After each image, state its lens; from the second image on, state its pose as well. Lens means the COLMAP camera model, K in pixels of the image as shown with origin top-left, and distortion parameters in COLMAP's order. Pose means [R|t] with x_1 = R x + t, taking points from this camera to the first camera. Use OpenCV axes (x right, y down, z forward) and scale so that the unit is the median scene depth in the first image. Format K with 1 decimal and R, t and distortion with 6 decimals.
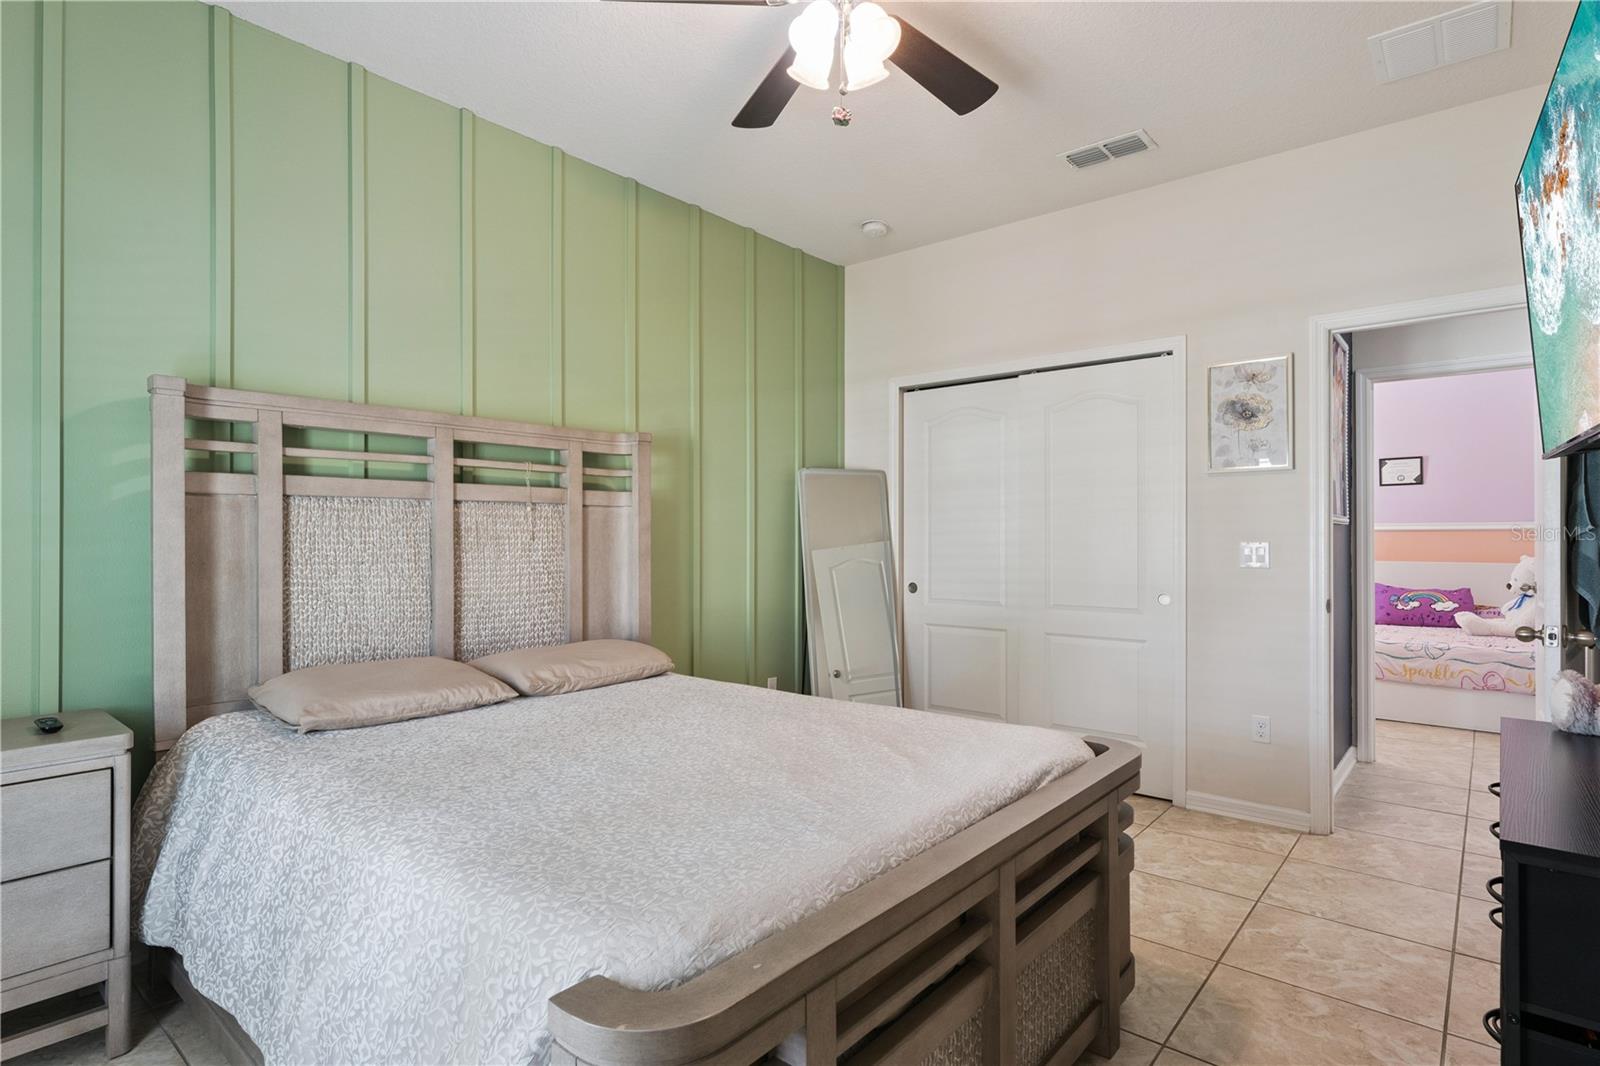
lens RADIAL K [[822.7, 0, 798.1], [0, 822.7, 532.4], [0, 0, 1]] dist [0.002864, -0.001379]
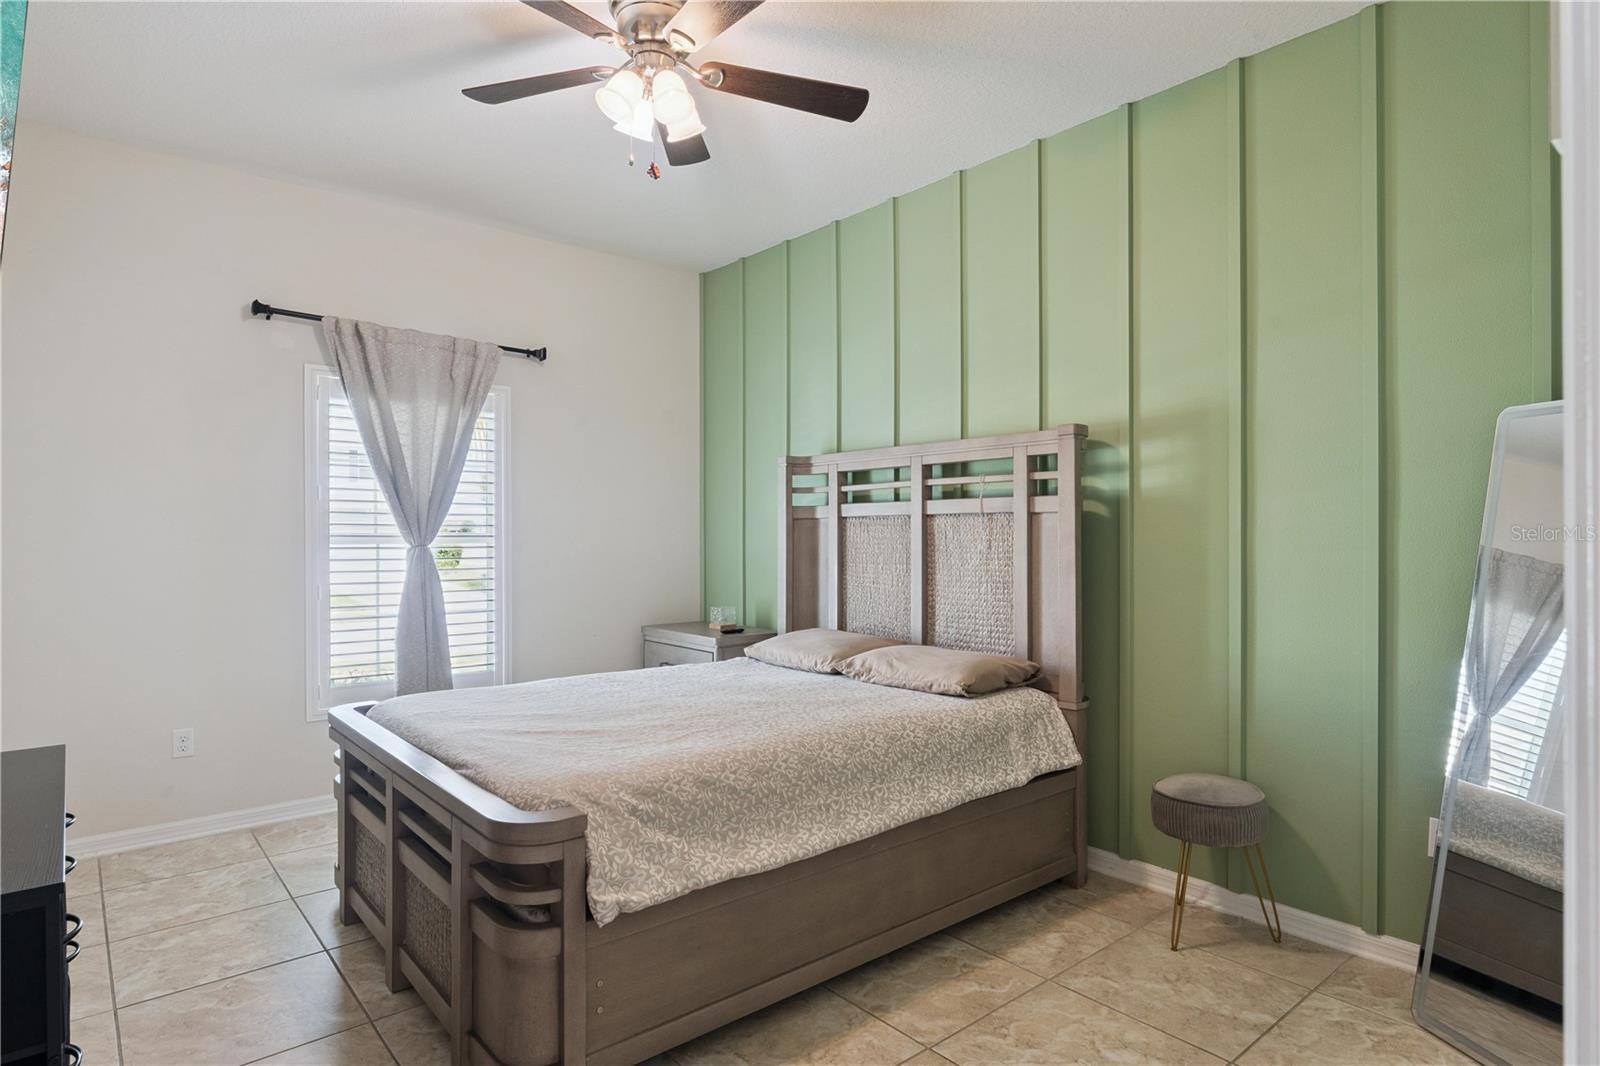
lens RADIAL K [[856.1, 0, 799.0], [0, 856.1, 535.7], [0, 0, 1]] dist [-0.007739, -0.000593]
pose [[-0.150488, -0.005712, -0.988595, 0.781758], [-0.001322, 0.999984, -0.005577, -0.001216], [0.988611, 0.000467, -0.150493, 0.932640]]
